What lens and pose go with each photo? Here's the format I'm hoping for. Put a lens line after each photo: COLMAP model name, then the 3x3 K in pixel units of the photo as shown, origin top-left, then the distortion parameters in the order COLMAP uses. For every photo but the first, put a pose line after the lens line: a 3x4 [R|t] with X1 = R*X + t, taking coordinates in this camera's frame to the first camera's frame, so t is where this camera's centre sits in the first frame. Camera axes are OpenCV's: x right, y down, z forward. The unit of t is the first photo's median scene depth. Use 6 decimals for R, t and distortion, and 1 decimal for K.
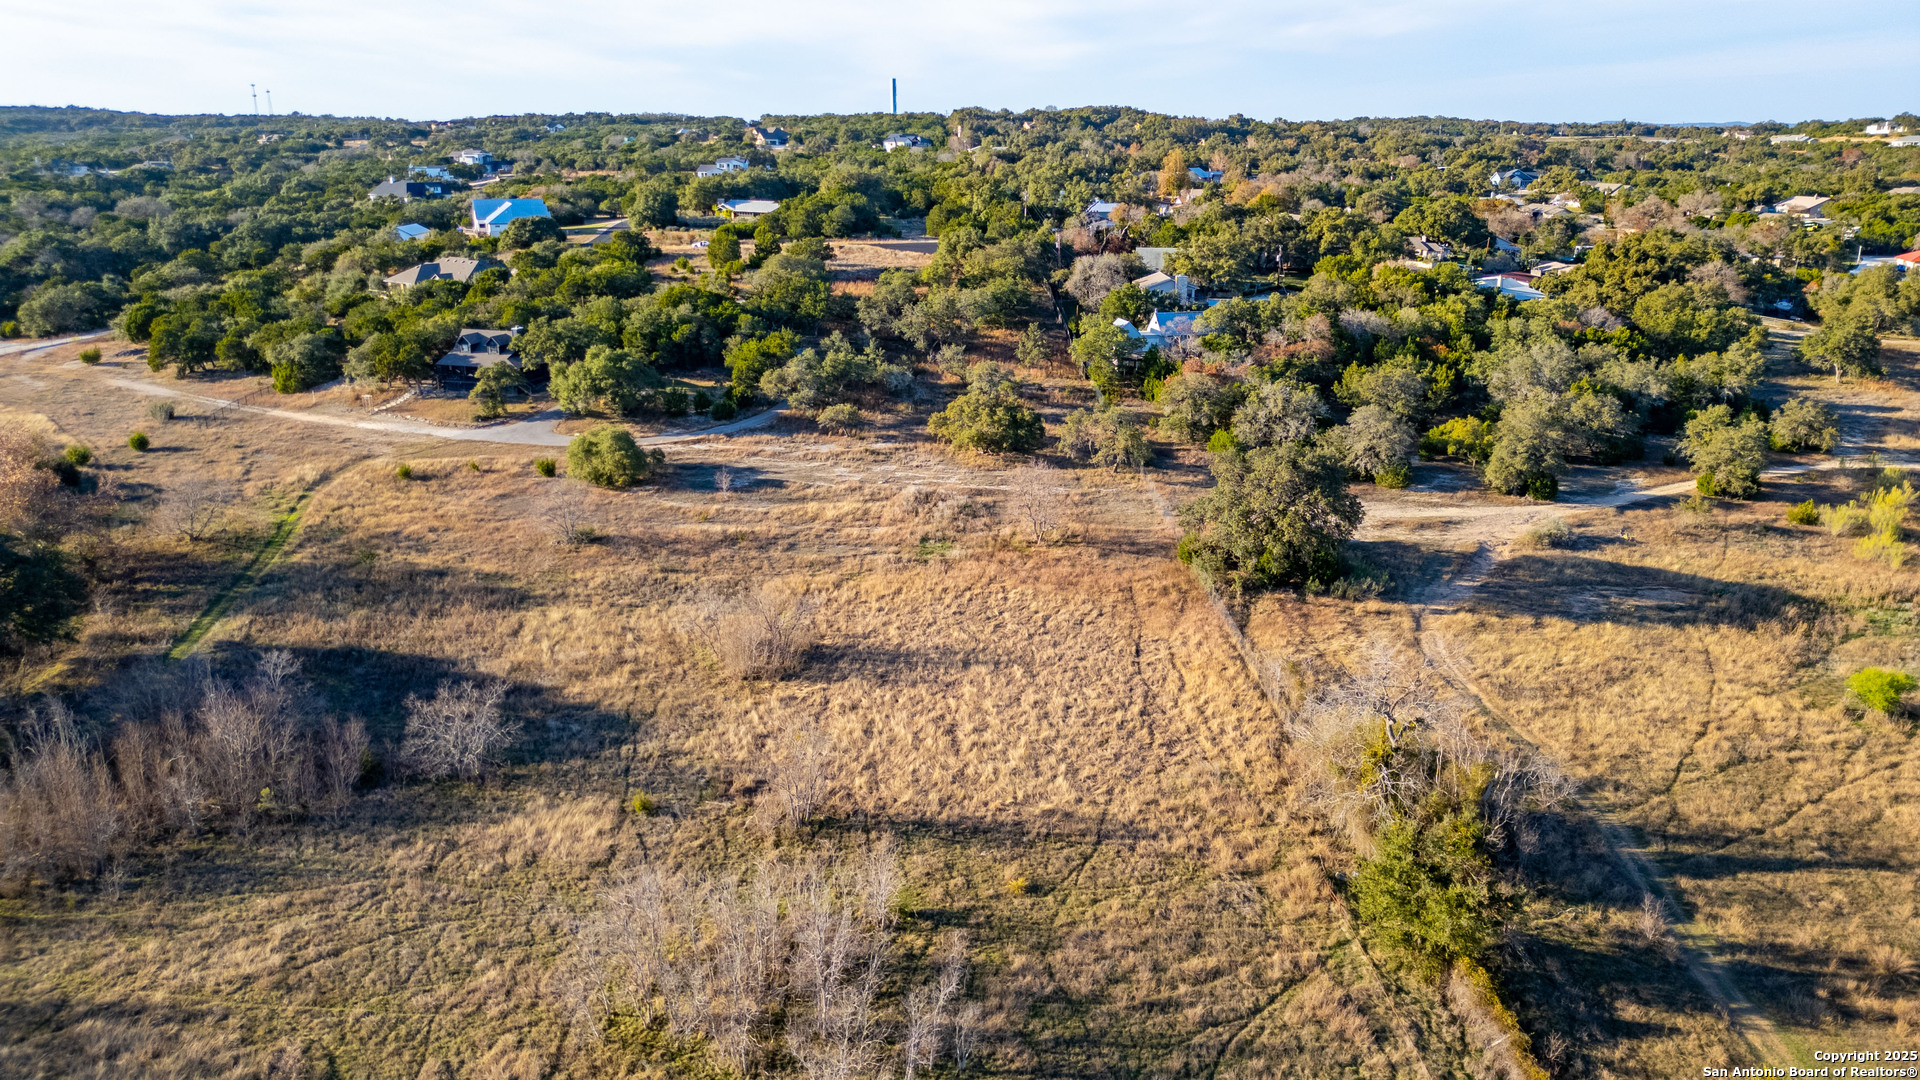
lens RADIAL K [[1342.0, 0, 960.0], [0, 1342.0, 540.0], [0, 0, 1]] dist [0.077138, -0.076873]
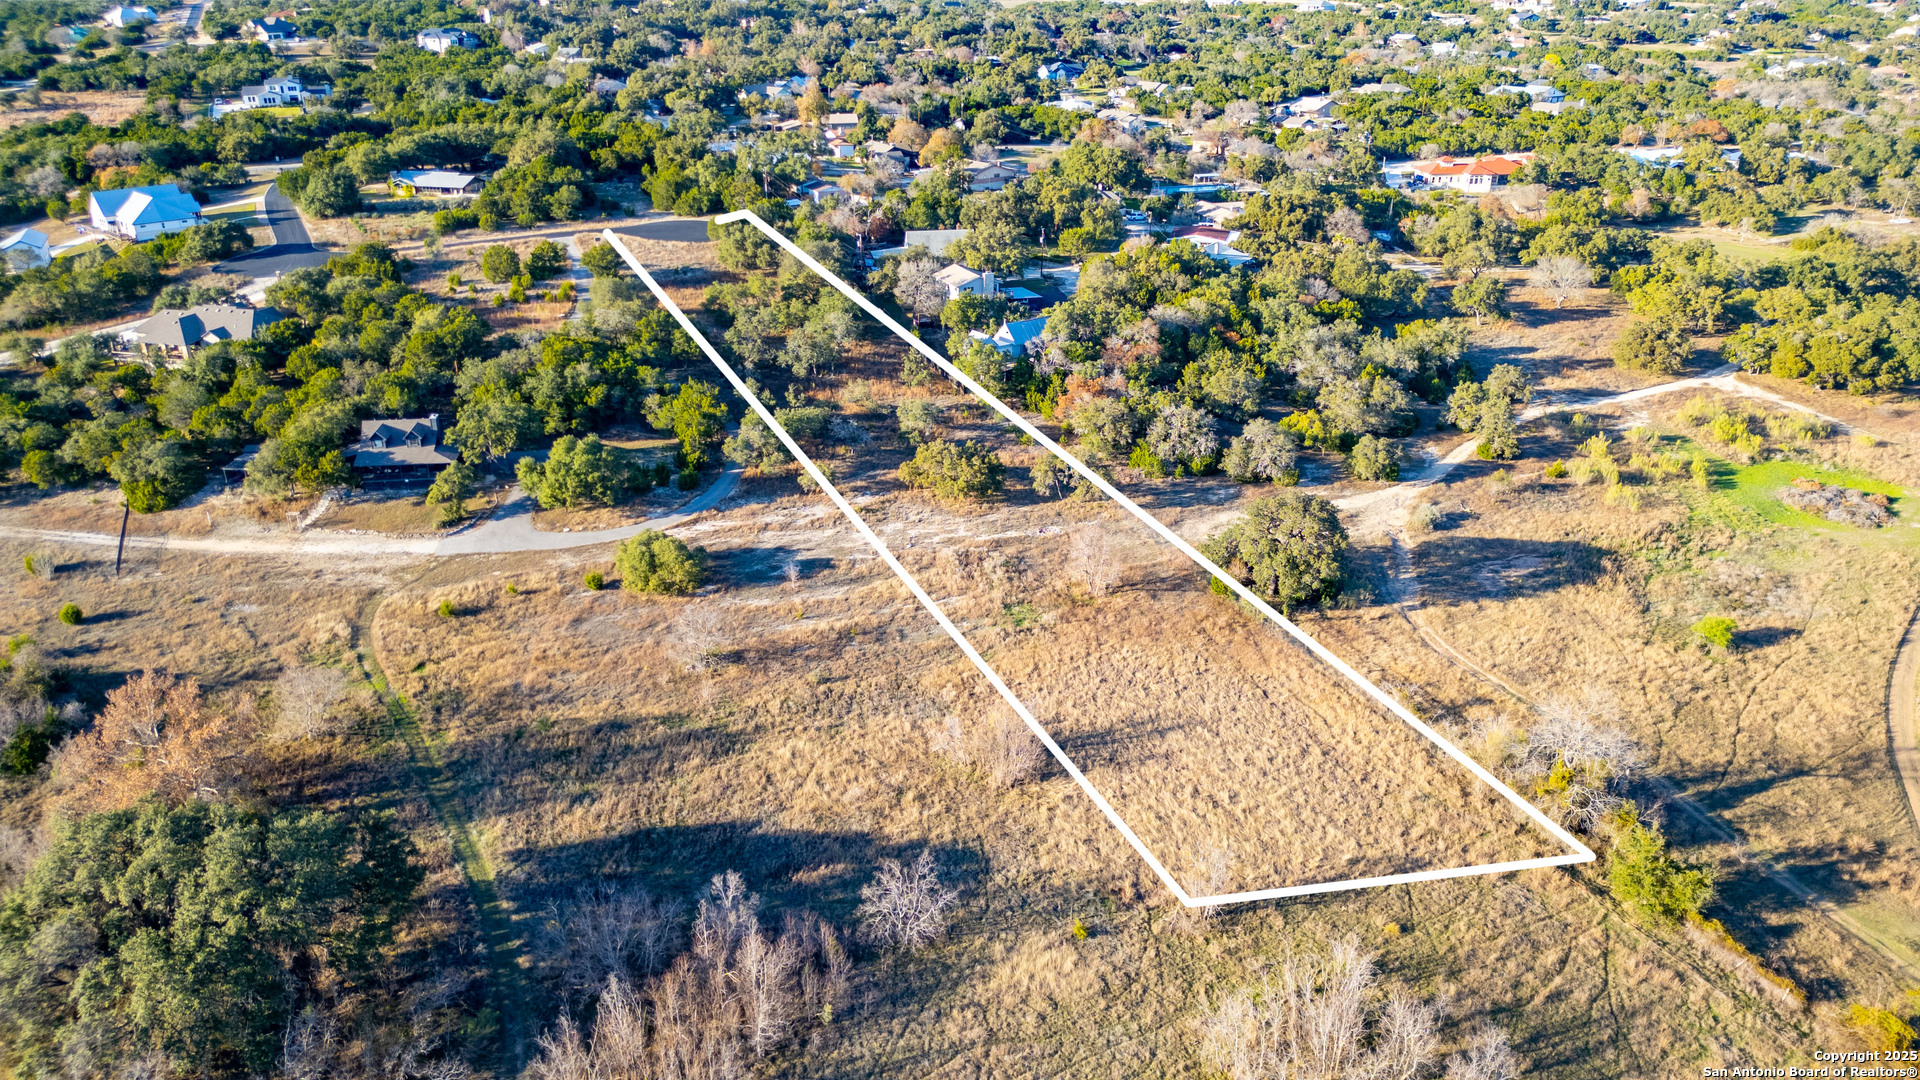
lens RADIAL K [[1342.0, 0, 960.0], [0, 1342.0, 540.0], [0, 0, 1]] dist [0.077138, -0.076873]
pose [[0.921765, -0.155477, 0.355213, -0.391356], [0.112728, 0.983974, 0.138161, -0.186029], [-0.371001, -0.087310, 0.924519, -0.044937]]
